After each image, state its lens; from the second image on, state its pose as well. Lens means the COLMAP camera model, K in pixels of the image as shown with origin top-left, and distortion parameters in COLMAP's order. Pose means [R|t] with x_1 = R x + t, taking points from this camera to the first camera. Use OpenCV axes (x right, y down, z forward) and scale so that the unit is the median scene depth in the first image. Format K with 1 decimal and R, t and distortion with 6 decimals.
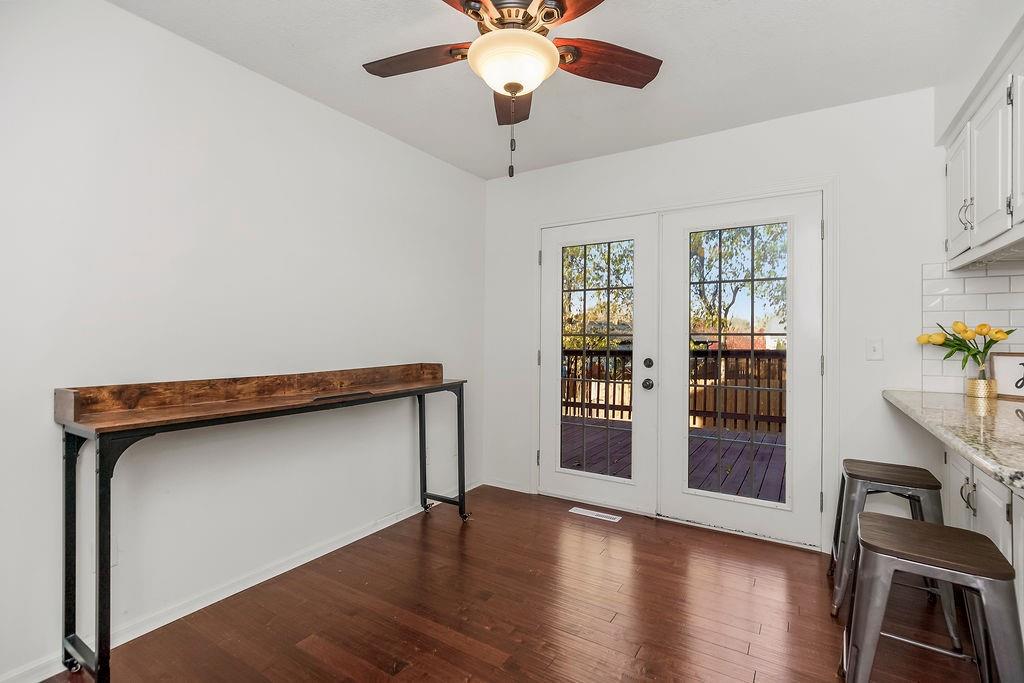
lens RADIAL K [[471.3, 0, 526.1], [0, 471.3, 335.9], [0, 0, 1]] dist [0.000078, 0.000196]
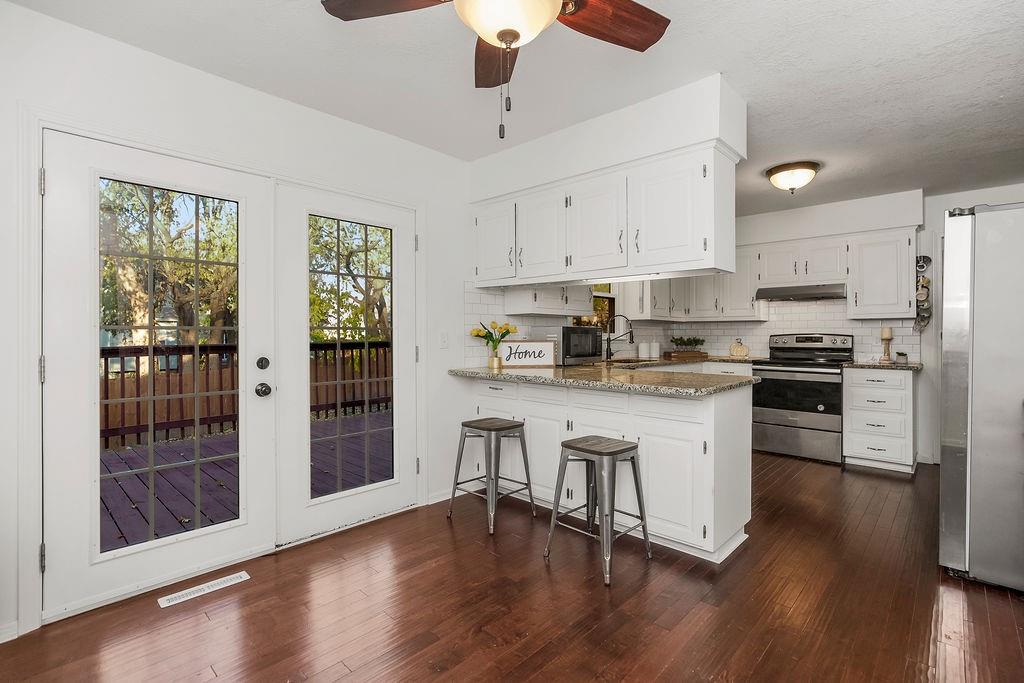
lens RADIAL K [[471.3, 0, 526.1], [0, 471.3, 335.9], [0, 0, 1]] dist [0.000078, 0.000196]
pose [[0.186961, -0.007486, 0.982339, -0.457178], [-0.005707, 0.999946, 0.008706, 0.002278], [-0.982351, -0.007234, 0.186908, 0.433436]]
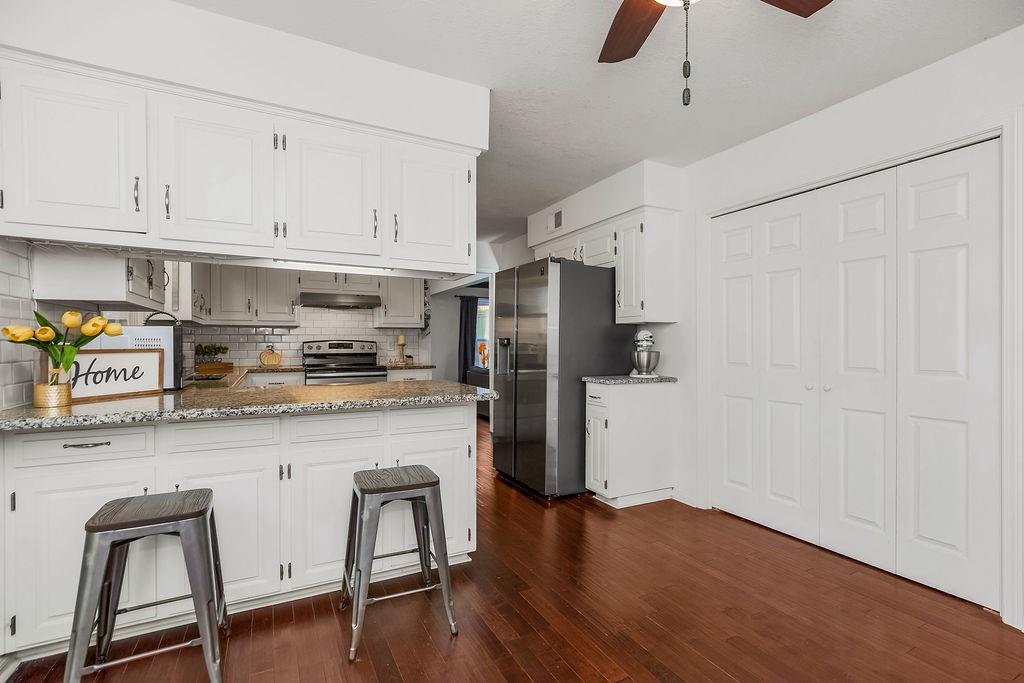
lens RADIAL K [[479.0, 0, 515.5], [0, 479.0, 345.1], [0, 0, 1]] dist [0.000674, 0.000207]
pose [[-0.855954, -0.007160, 0.517003, -0.101712], [-0.006849, 0.999973, 0.002510, 0.012703], [-0.517007, -0.001392, -0.855980, 0.949435]]
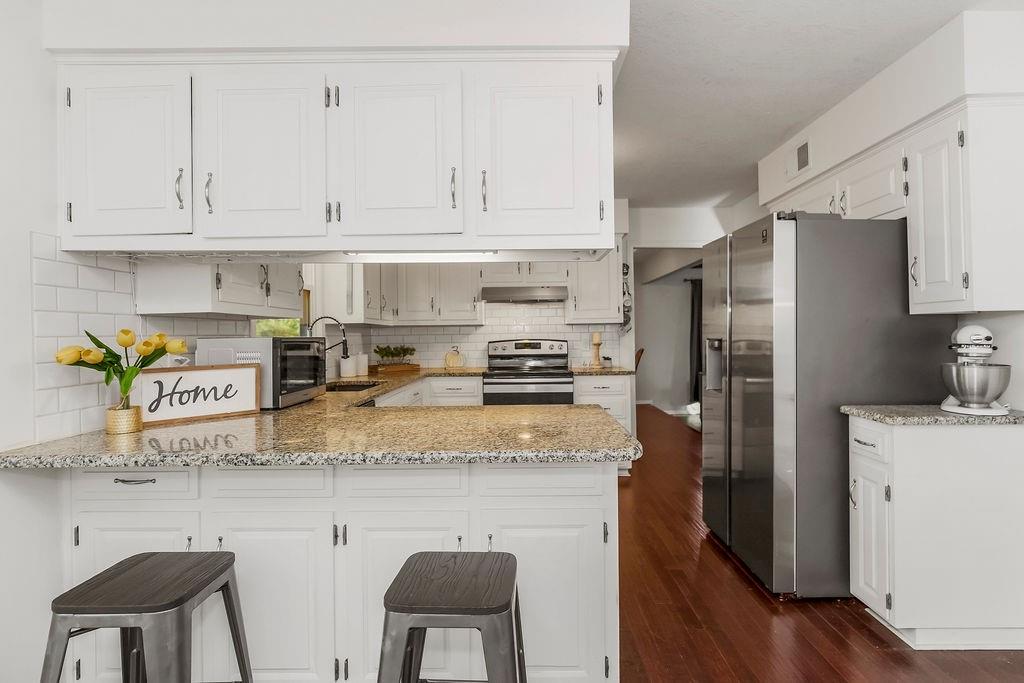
lens RADIAL K [[513.5, 0, 516.4], [0, 513.5, 328.9], [0, 0, 1]] dist [-0.008655, 0.000091]
pose [[-0.516138, 0.009694, 0.856450, -0.032718], [0.004674, 0.999953, -0.008502, -0.016396], [-0.856493, -0.000385, -0.516159, 0.650777]]
